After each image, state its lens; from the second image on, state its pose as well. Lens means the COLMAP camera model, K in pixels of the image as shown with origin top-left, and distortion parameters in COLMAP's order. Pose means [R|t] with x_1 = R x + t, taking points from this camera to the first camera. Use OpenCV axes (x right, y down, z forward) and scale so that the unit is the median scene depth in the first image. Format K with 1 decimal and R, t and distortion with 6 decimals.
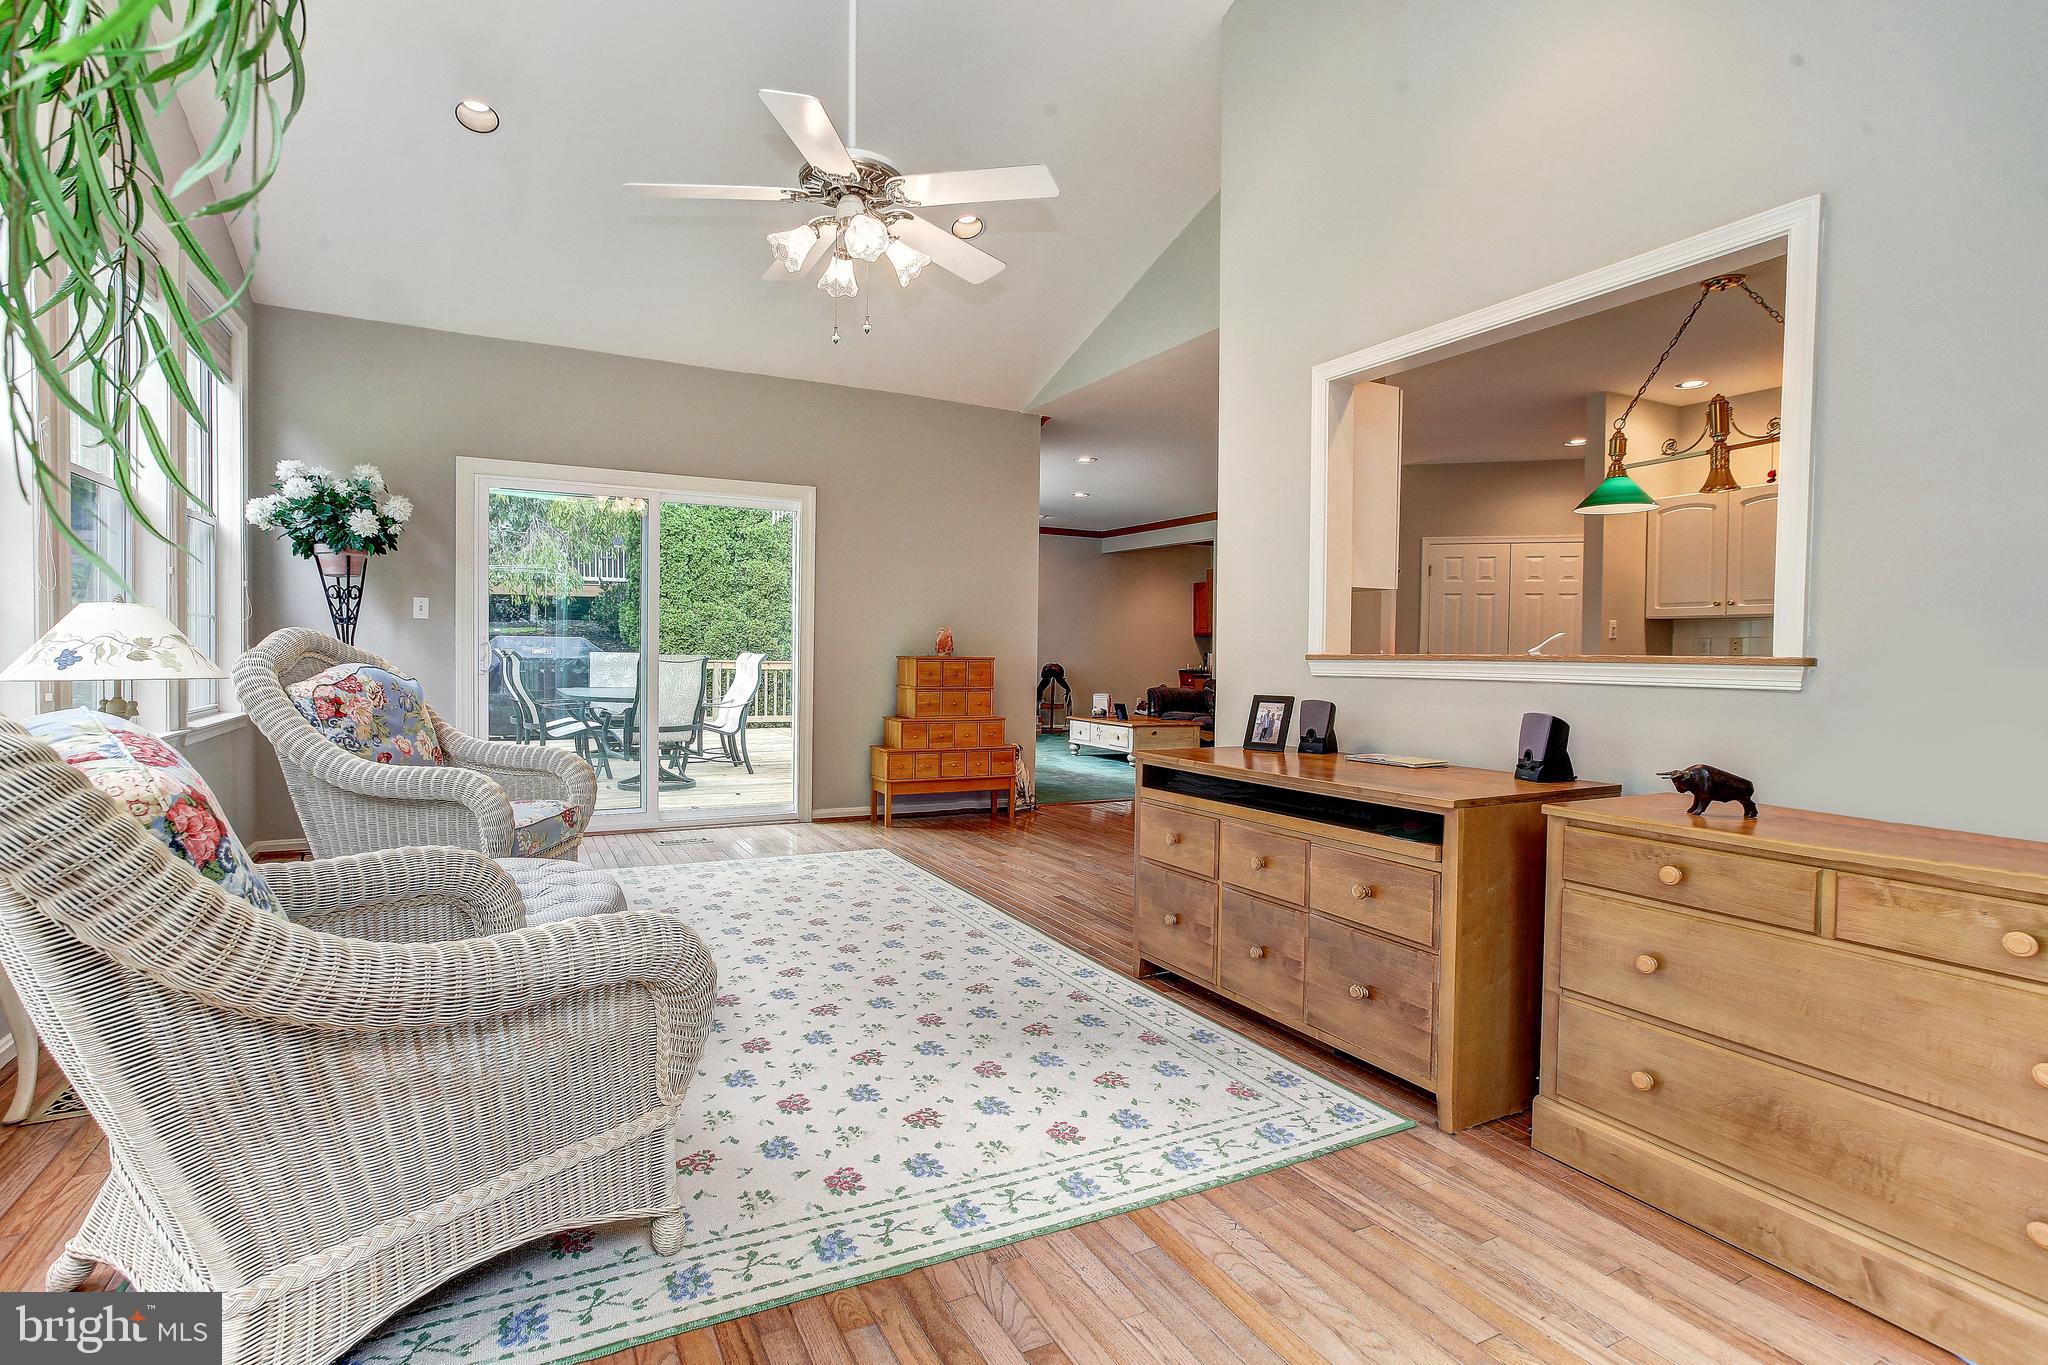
lens RADIAL K [[983.5, 0, 986.4], [0, 983.5, 725.5], [0, 0, 1]] dist [-0.135290, 0.075085]
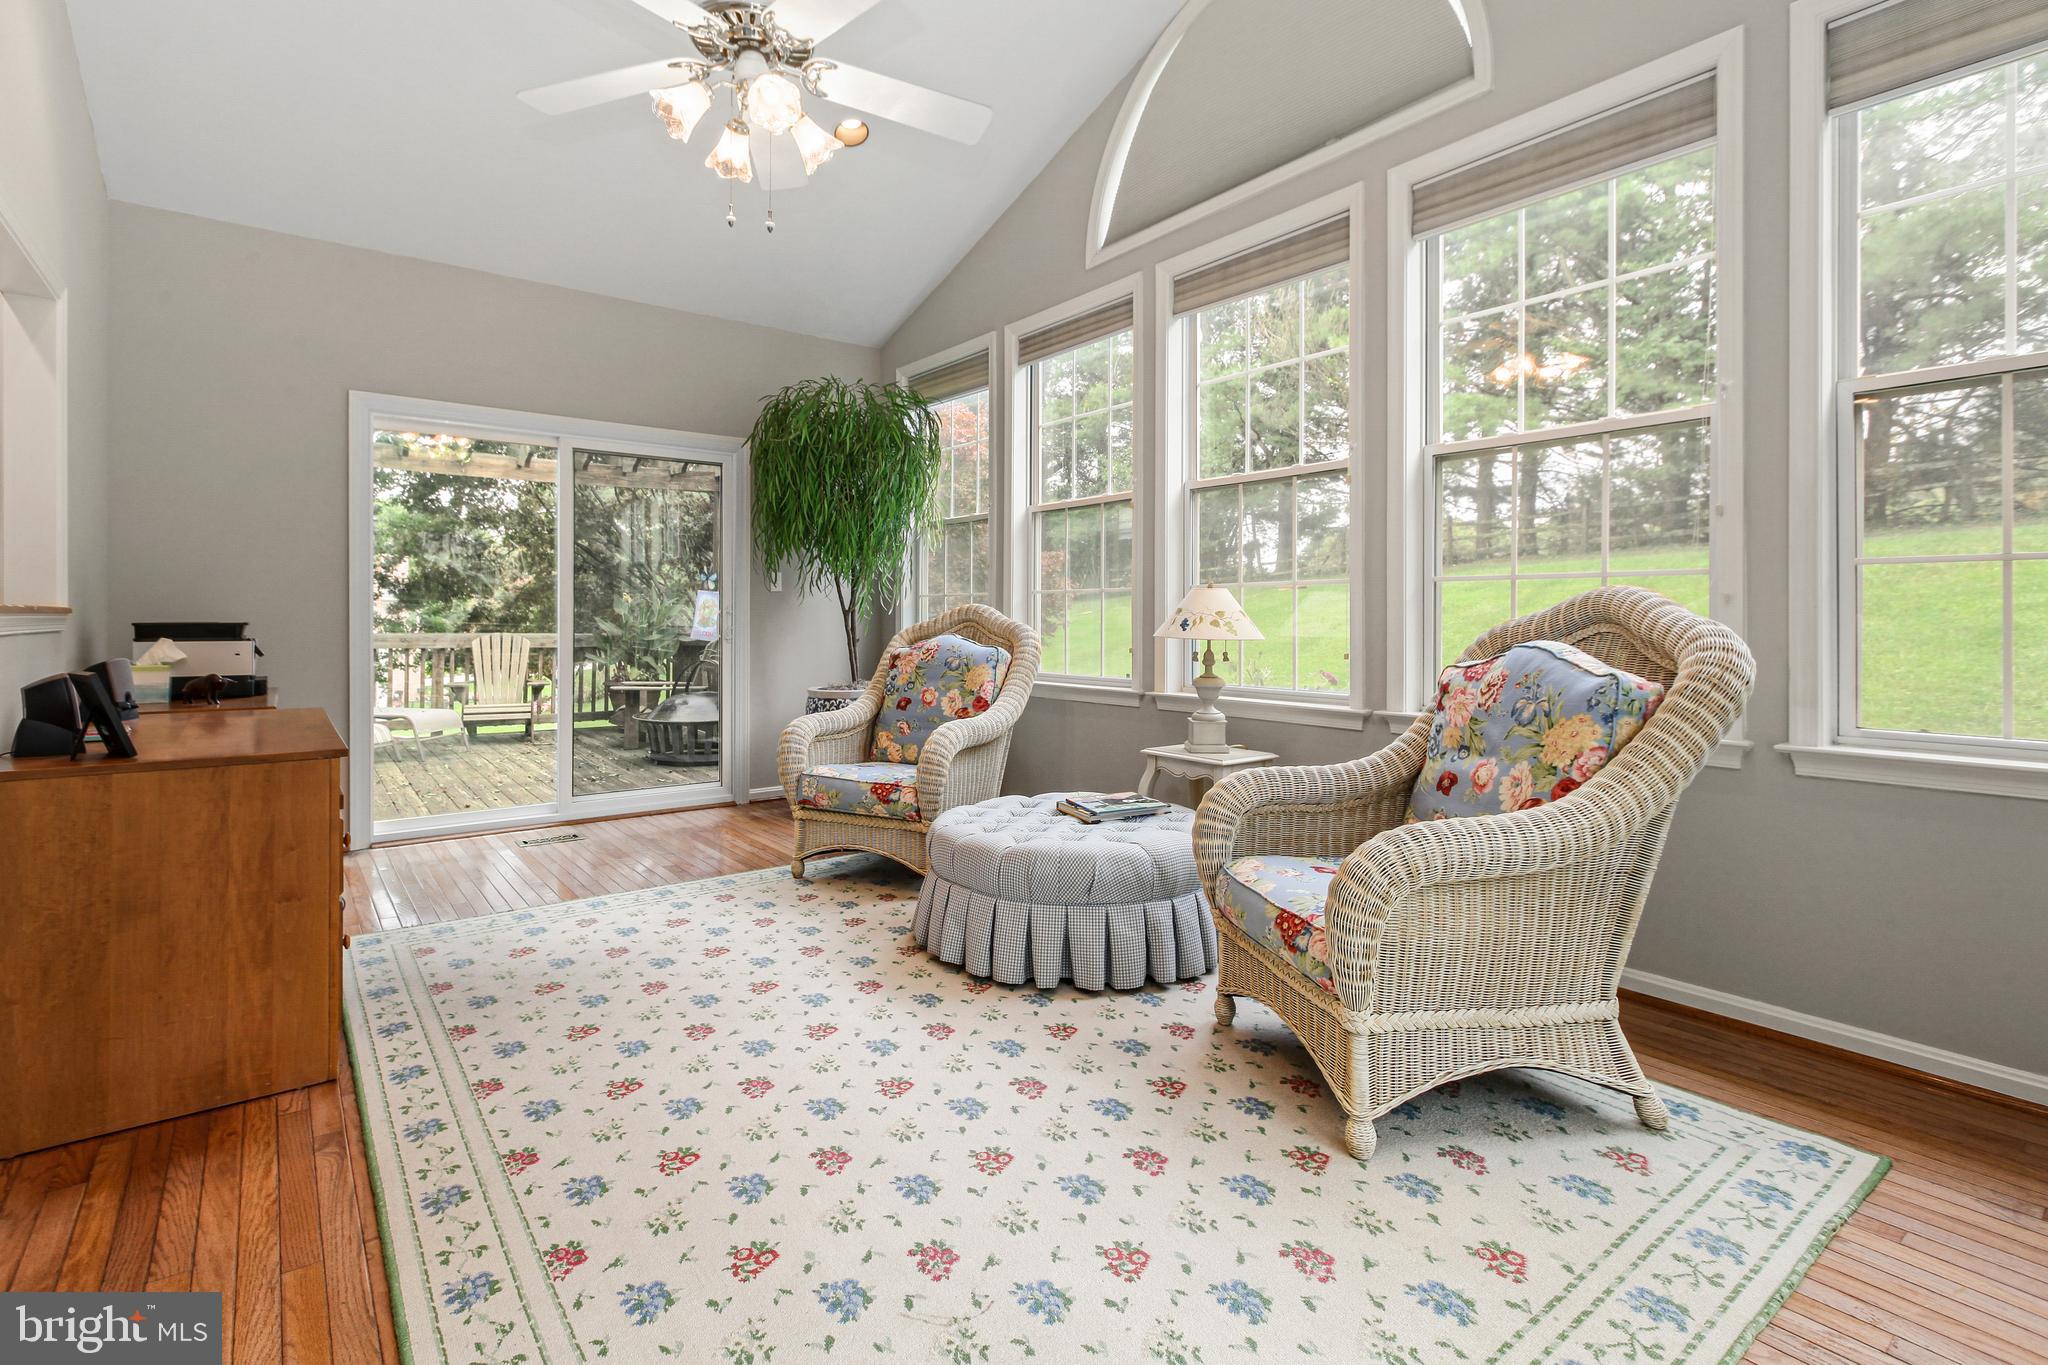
lens RADIAL K [[953.1, 0, 1004.5], [0, 953.1, 616.9], [0, 0, 1]] dist [-0.000254, -0.000147]
pose [[-0.980255, -0.002575, -0.197723, -0.176952], [-0.016881, 0.997354, 0.070704, -0.128886], [0.197018, 0.072646, -0.977705, 1.637888]]
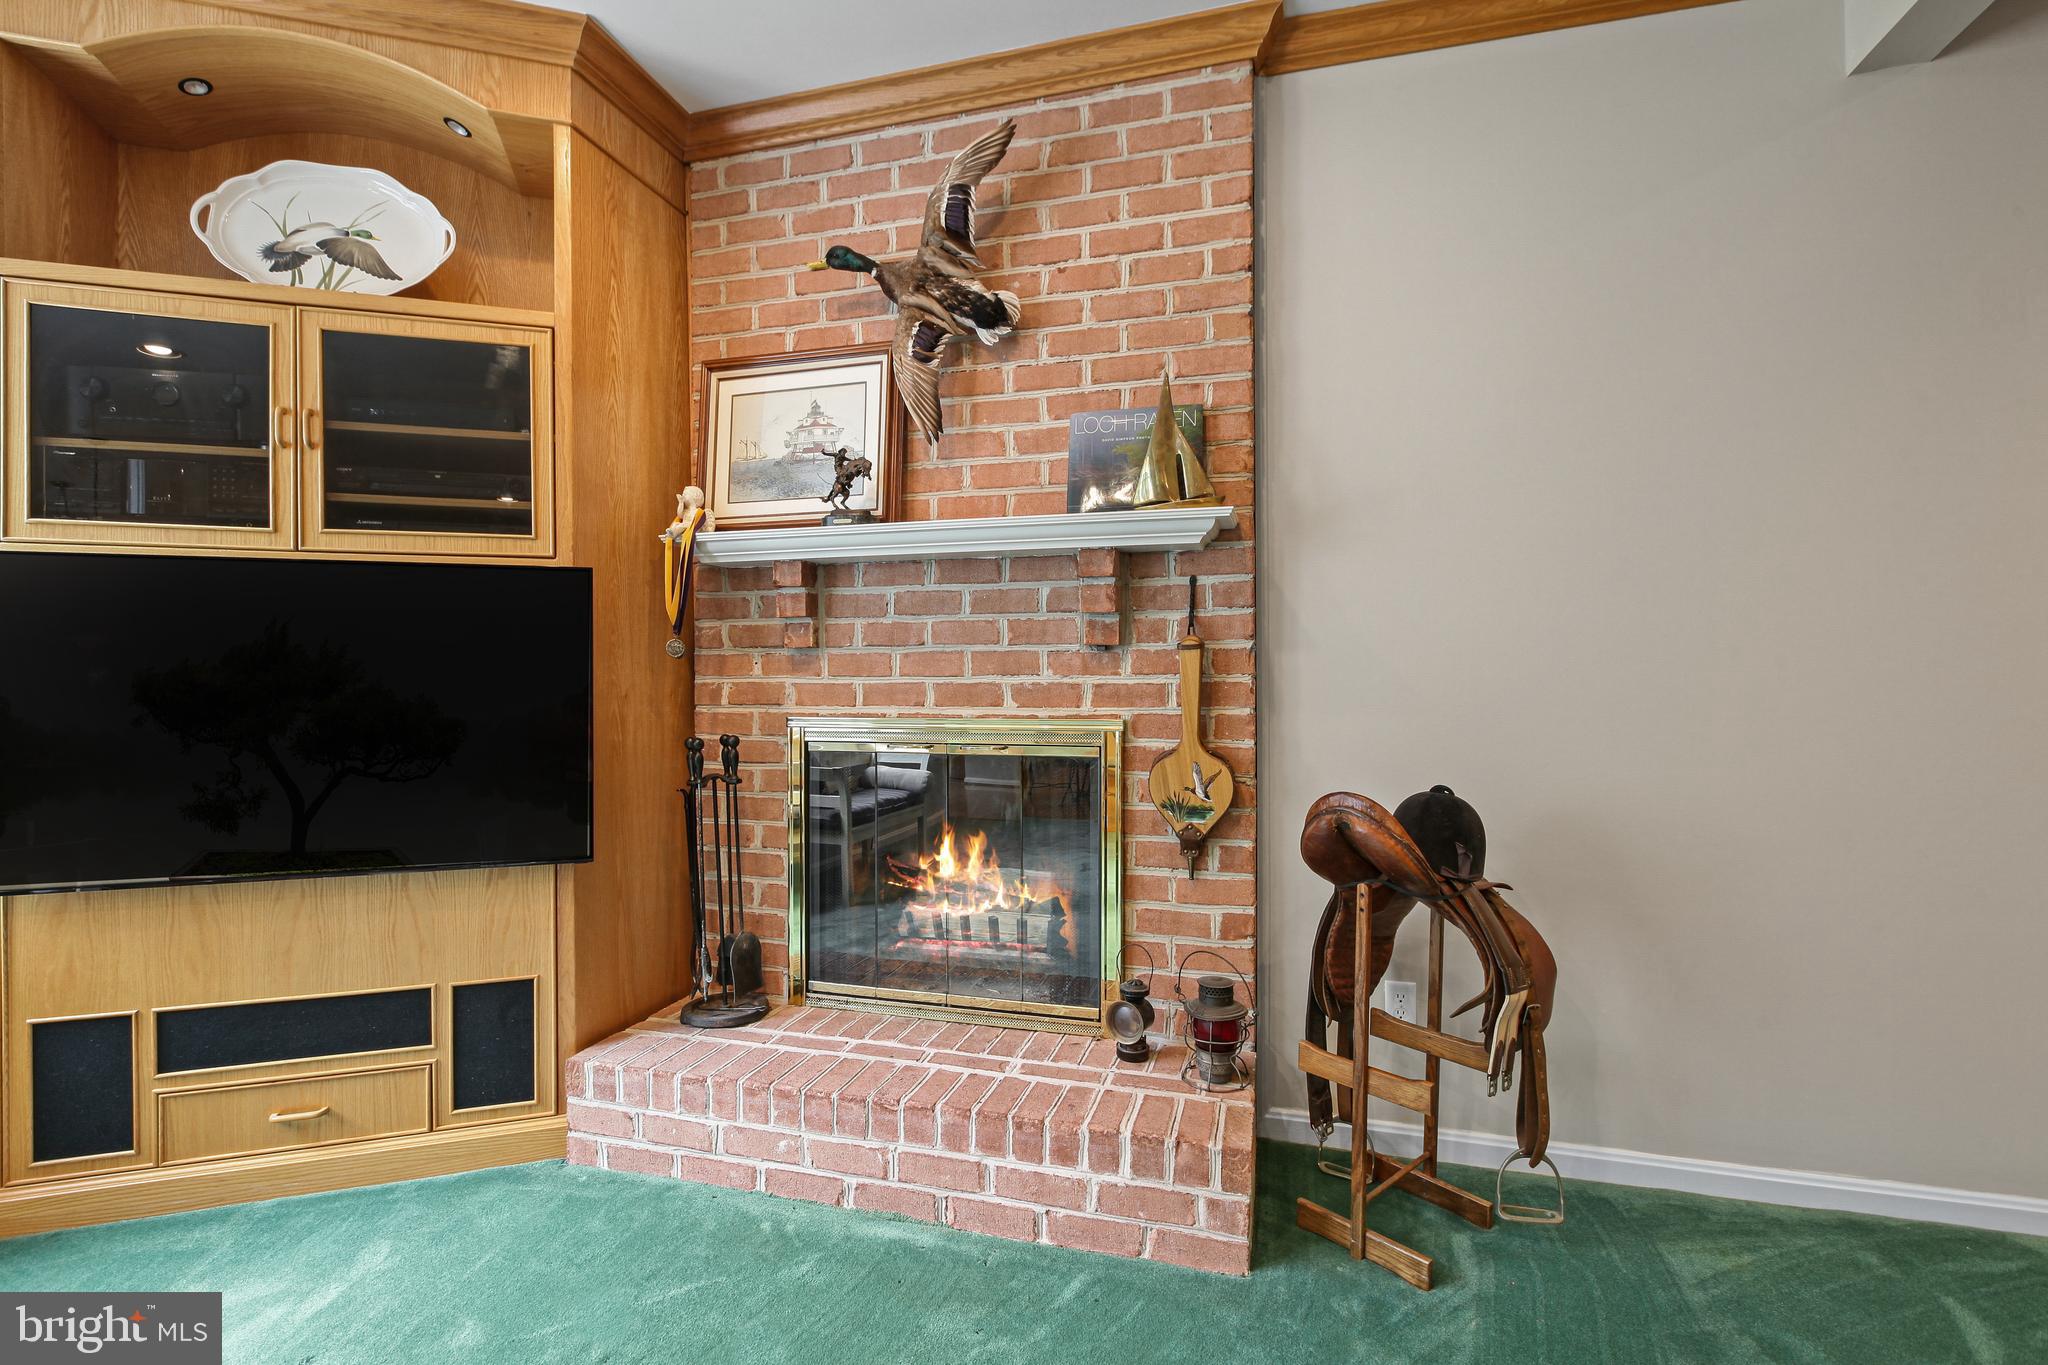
lens RADIAL K [[946.6, 0, 1015.2], [0, 946.6, 681.0], [0, 0, 1]] dist [-0.004297, -0.000229]
pose [[0.740983, -0.001851, -0.671522, 0.462404], [-0.048540, 0.997233, -0.056309, -0.256706], [0.669768, 0.074320, 0.738842, 3.098627]]
